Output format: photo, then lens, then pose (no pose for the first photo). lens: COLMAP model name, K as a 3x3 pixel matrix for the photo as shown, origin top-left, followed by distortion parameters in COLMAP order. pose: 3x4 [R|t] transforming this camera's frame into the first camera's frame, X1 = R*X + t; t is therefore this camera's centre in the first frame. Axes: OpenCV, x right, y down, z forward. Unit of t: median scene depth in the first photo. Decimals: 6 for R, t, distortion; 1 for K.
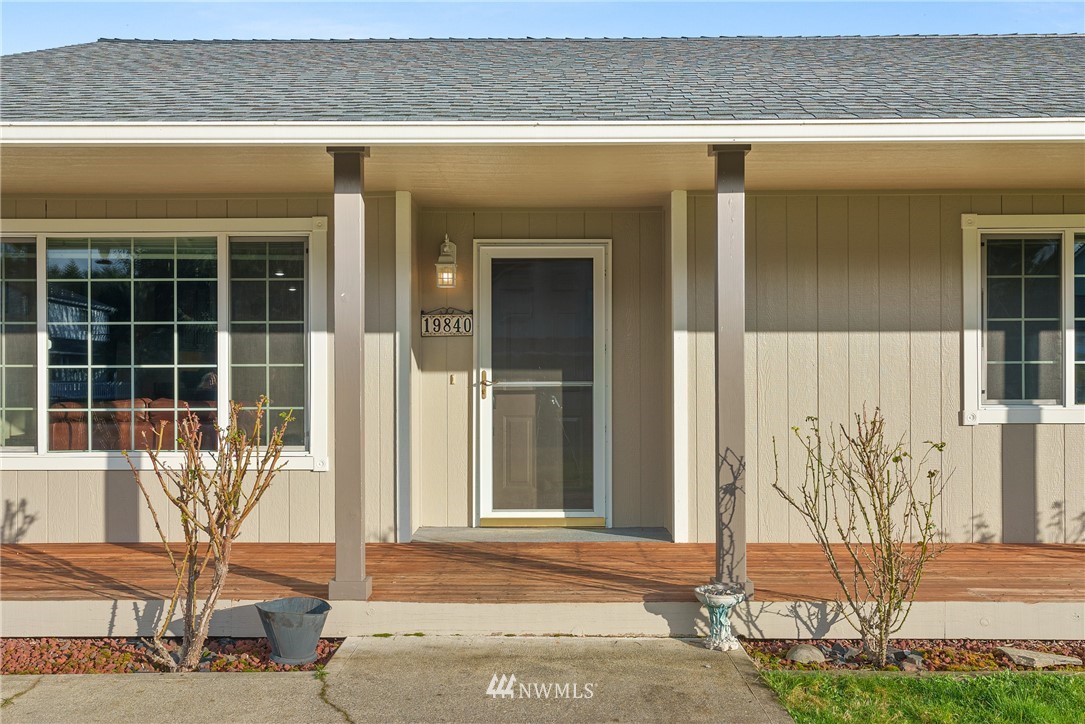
lens RADIAL K [[974.7, 0, 543.6], [0, 974.7, 358.0], [0, 0, 1]] dist [0.004460, 0.001085]
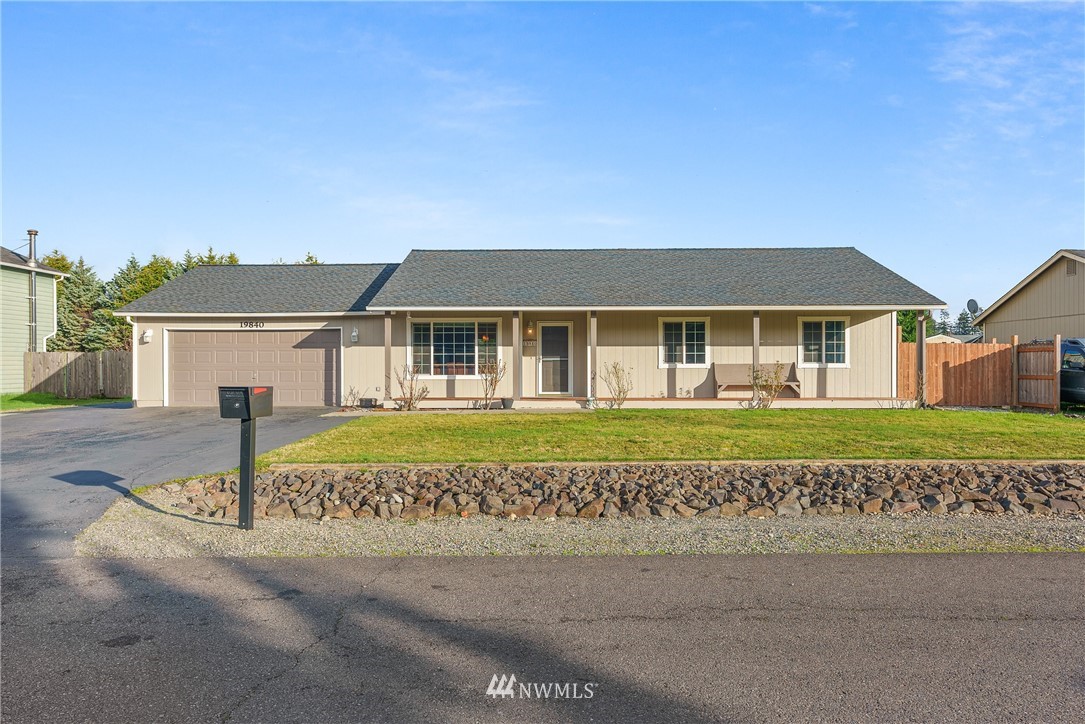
lens RADIAL K [[769.3, 0, 545.8], [0, 769.3, 361.4], [0, 0, 1]] dist [-0.013820, -0.005067]
pose [[0.999869, 0.002303, -0.016022, 0.011072], [-0.002314, 0.999997, -0.000624, 0.038417], [0.016020, 0.000661, 0.999871, -2.082682]]
